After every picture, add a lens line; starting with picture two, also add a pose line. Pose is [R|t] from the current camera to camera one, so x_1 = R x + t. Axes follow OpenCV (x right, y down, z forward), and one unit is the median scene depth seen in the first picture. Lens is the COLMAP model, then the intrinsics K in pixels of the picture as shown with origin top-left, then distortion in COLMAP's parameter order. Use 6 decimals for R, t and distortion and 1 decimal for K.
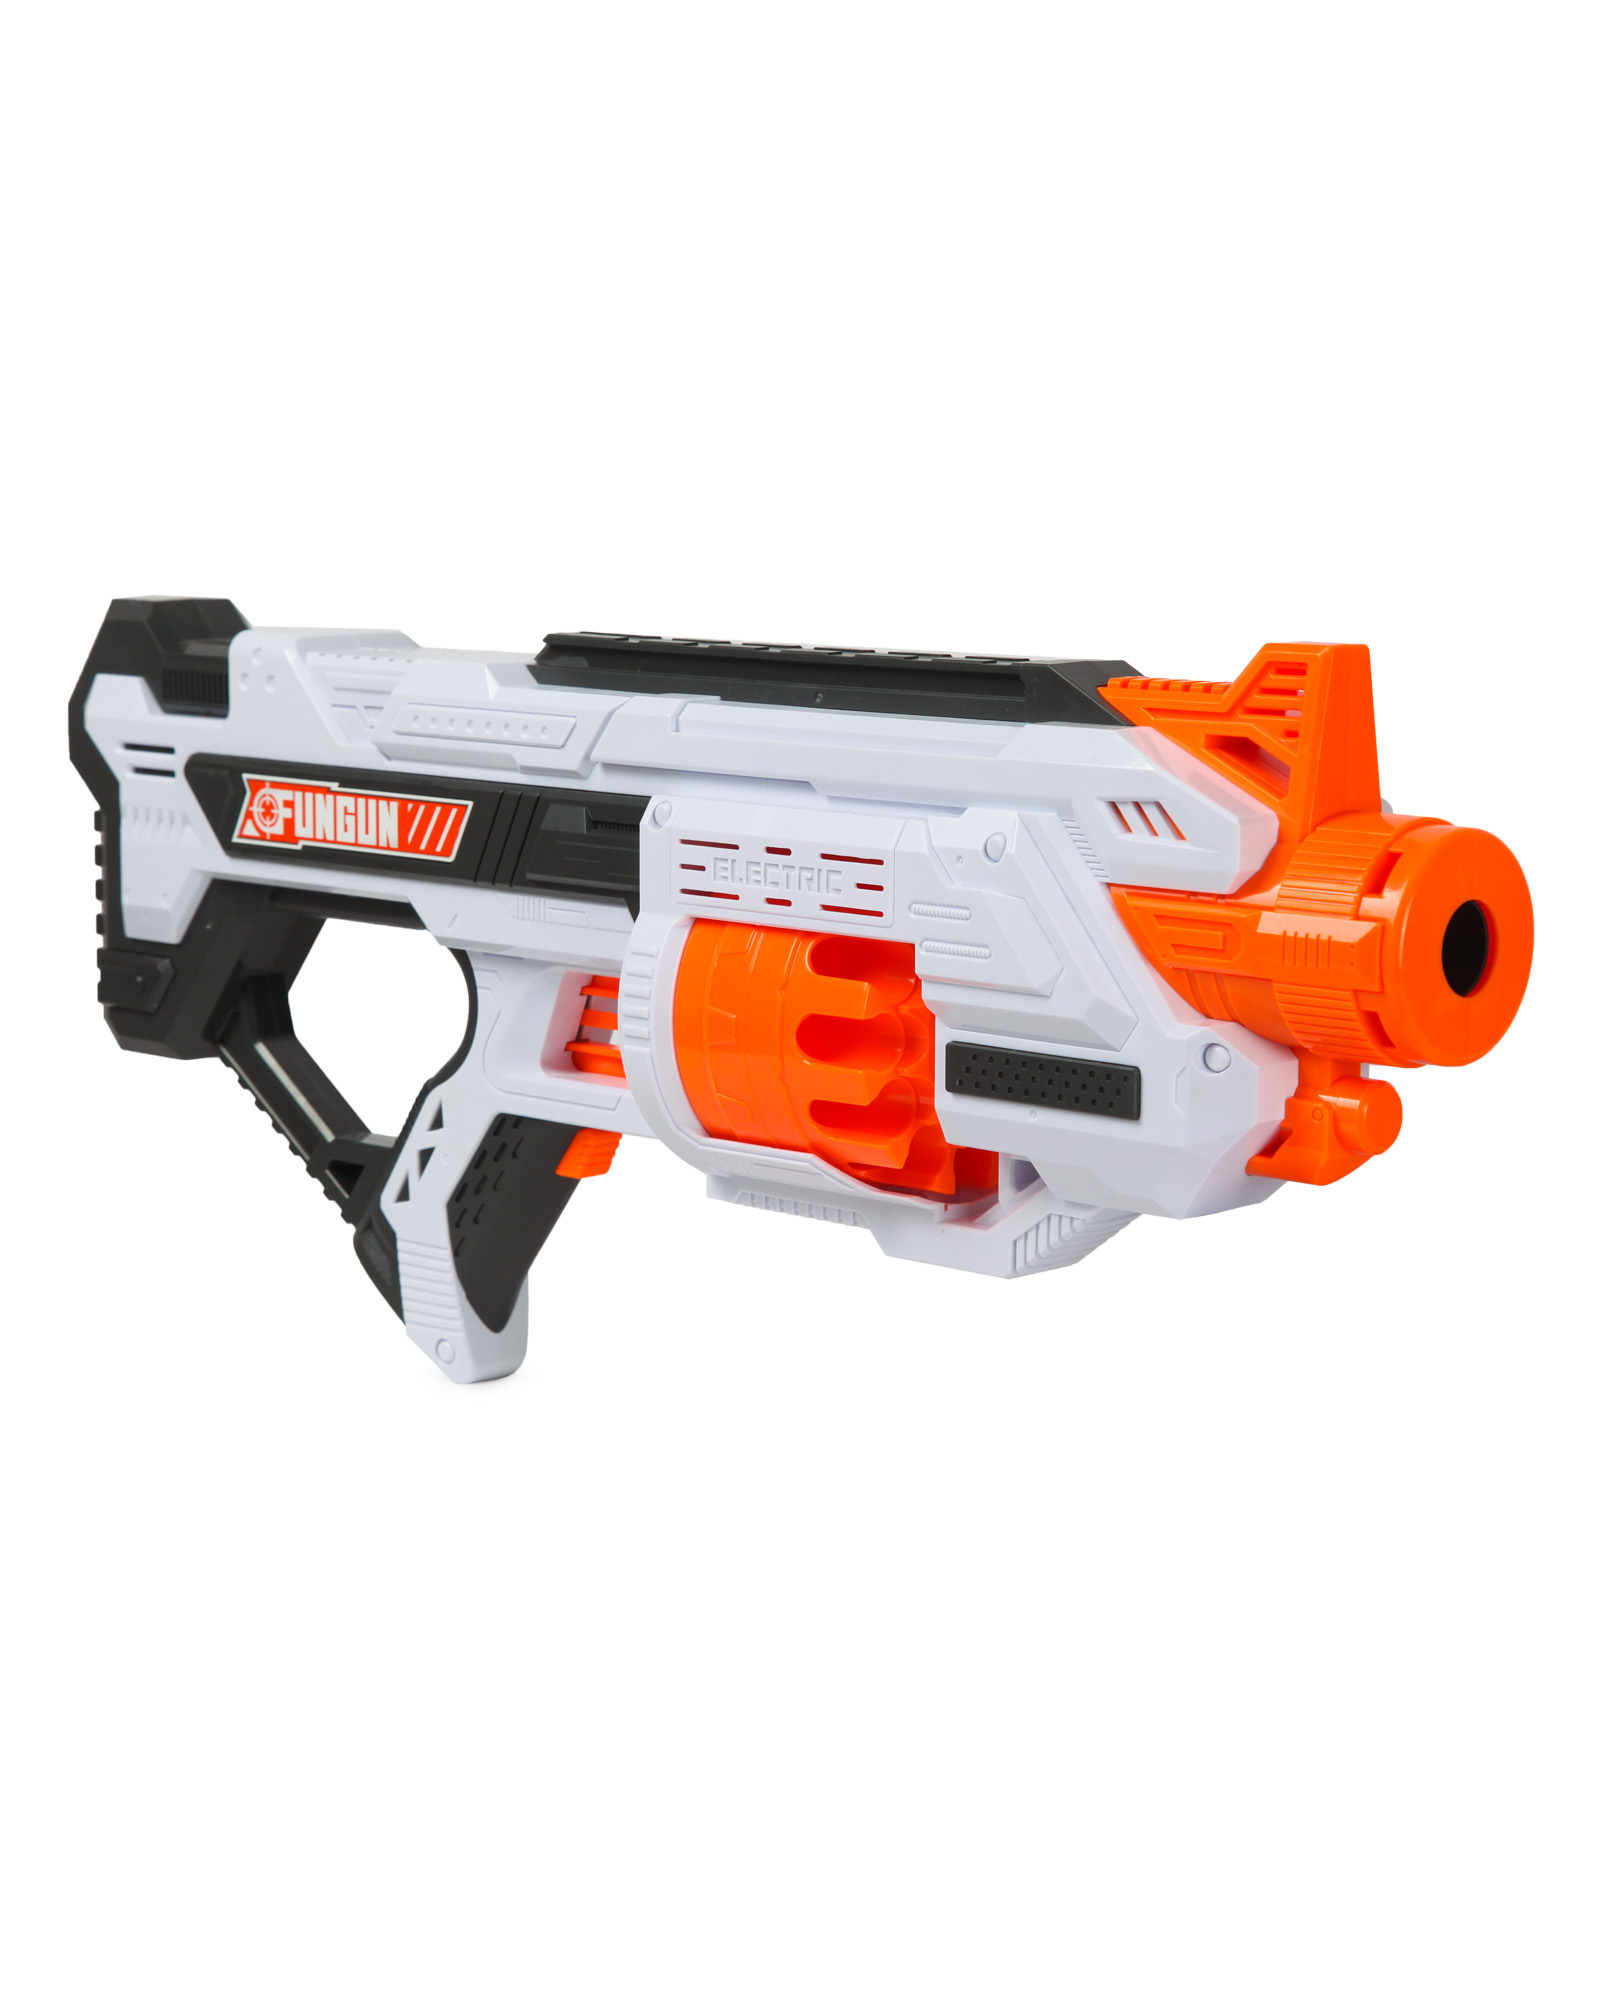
lens RADIAL K [[4765.2, 0, 800.0], [0, 4765.2, 1000.0], [0, 0, 1]] dist [-0.410936, 0.092825]
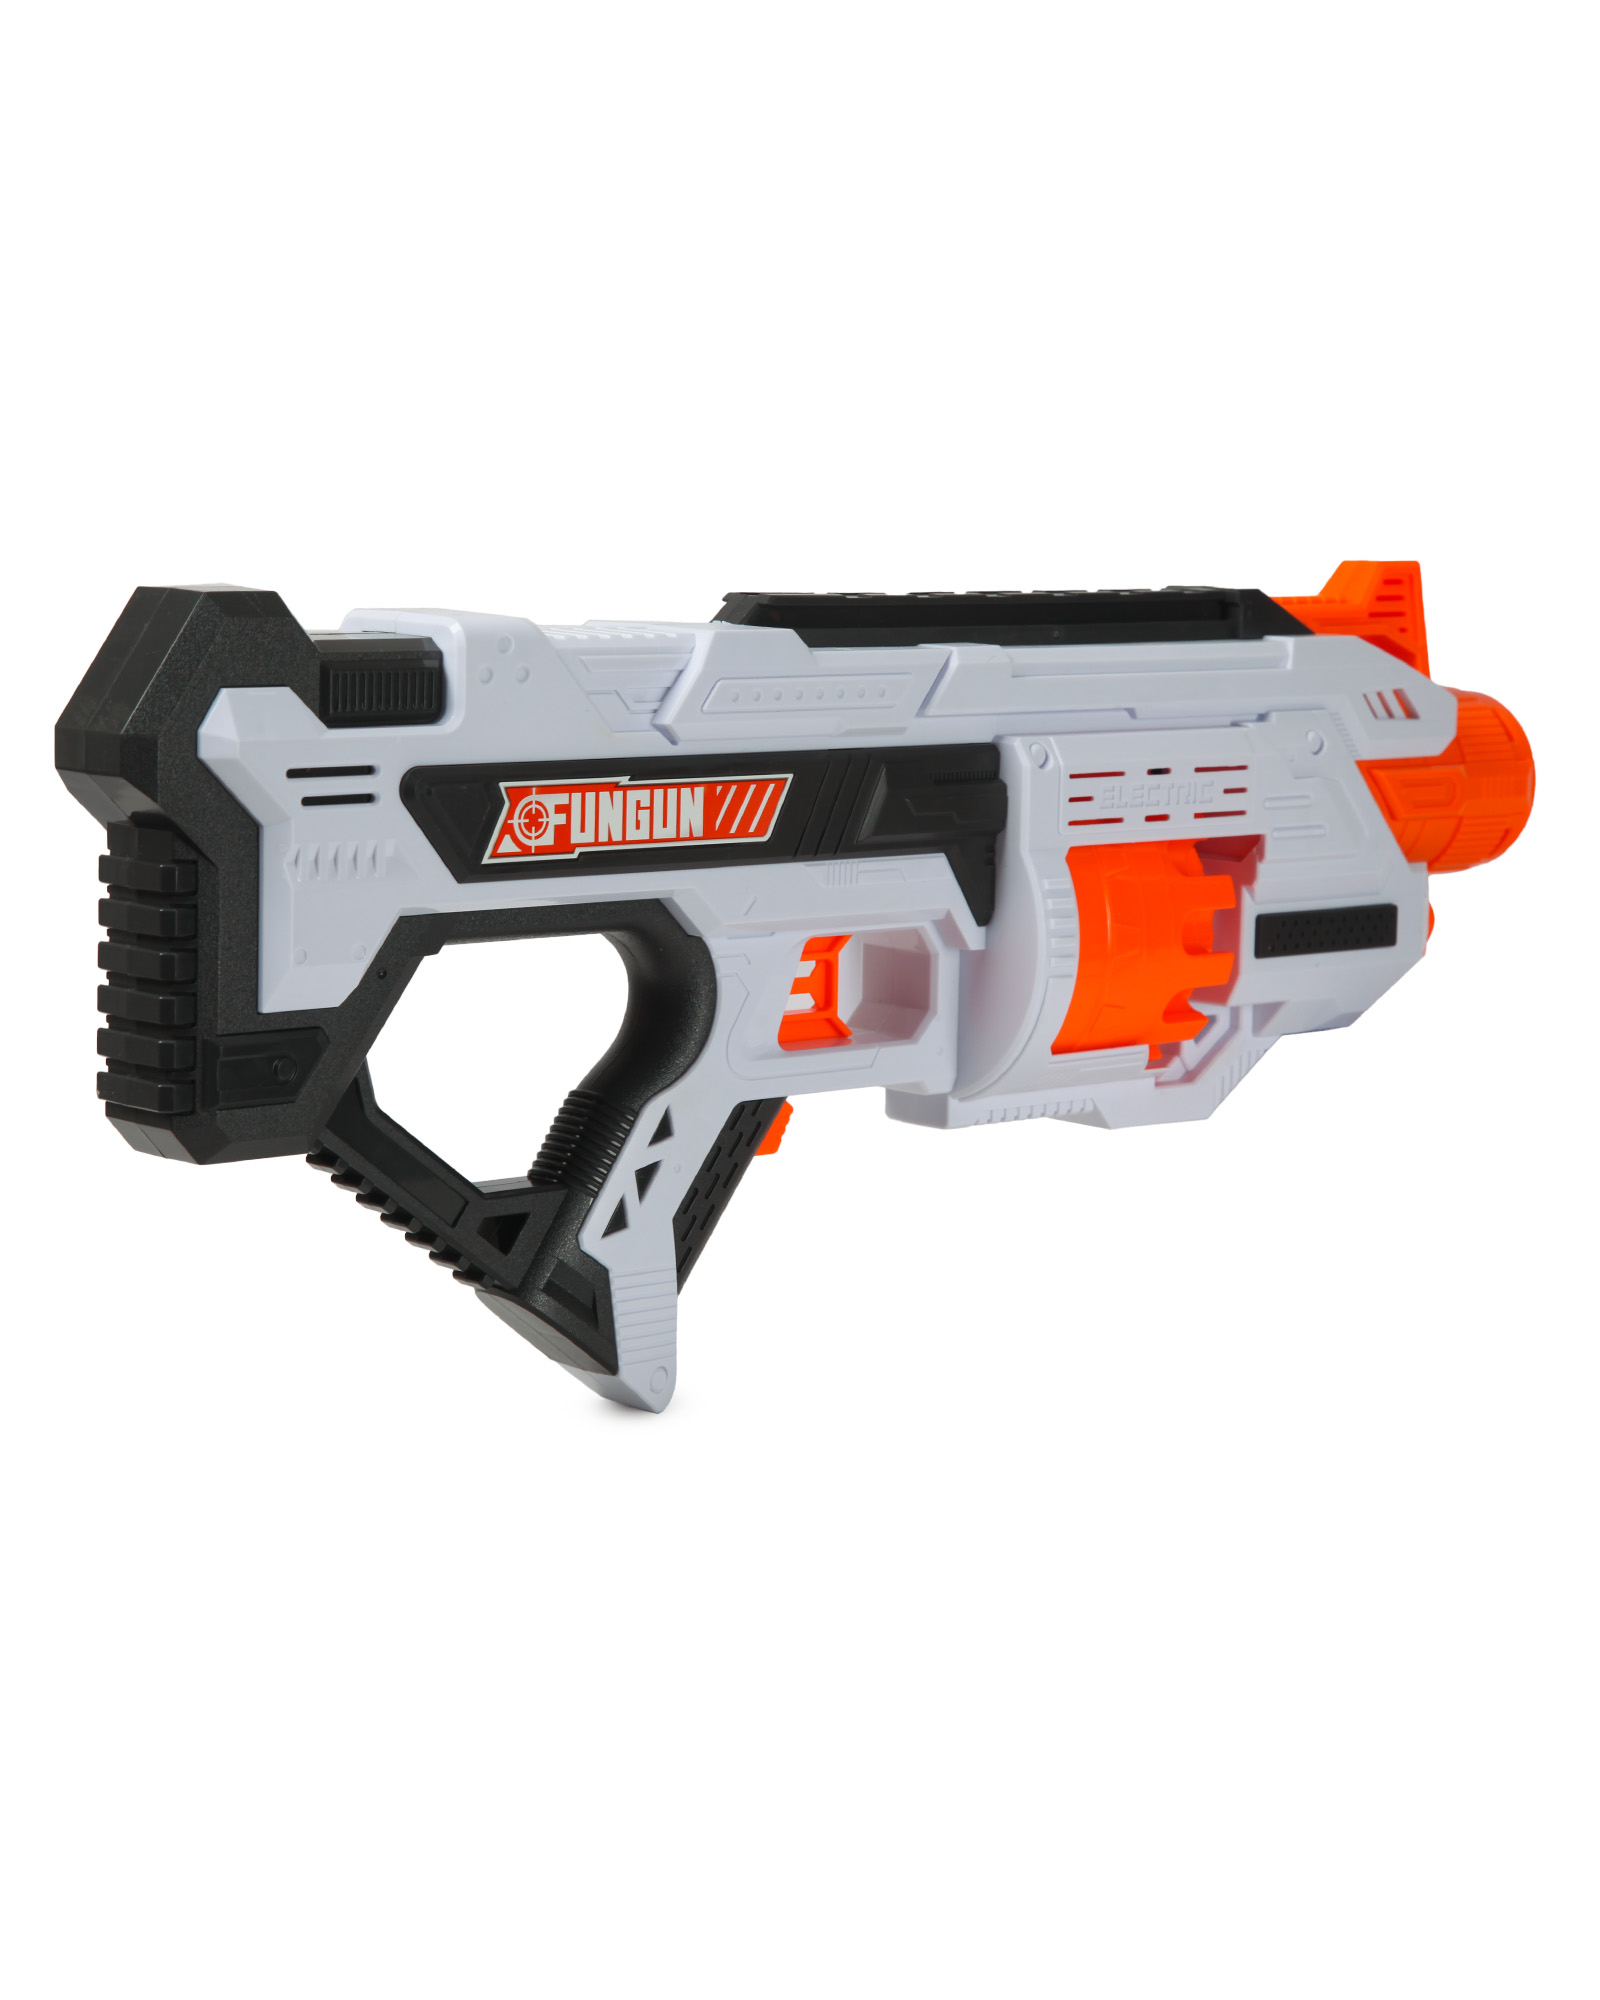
lens RADIAL K [[4765.2, 0, 800.0], [0, 4765.2, 1000.0], [0, 0, 1]] dist [-0.410936, 0.092825]
pose [[0.073924, -0.121242, 0.989867, -0.997970], [0.121021, 0.986337, 0.111771, -0.101157], [-0.989893, 0.111532, 0.087586, 0.895011]]
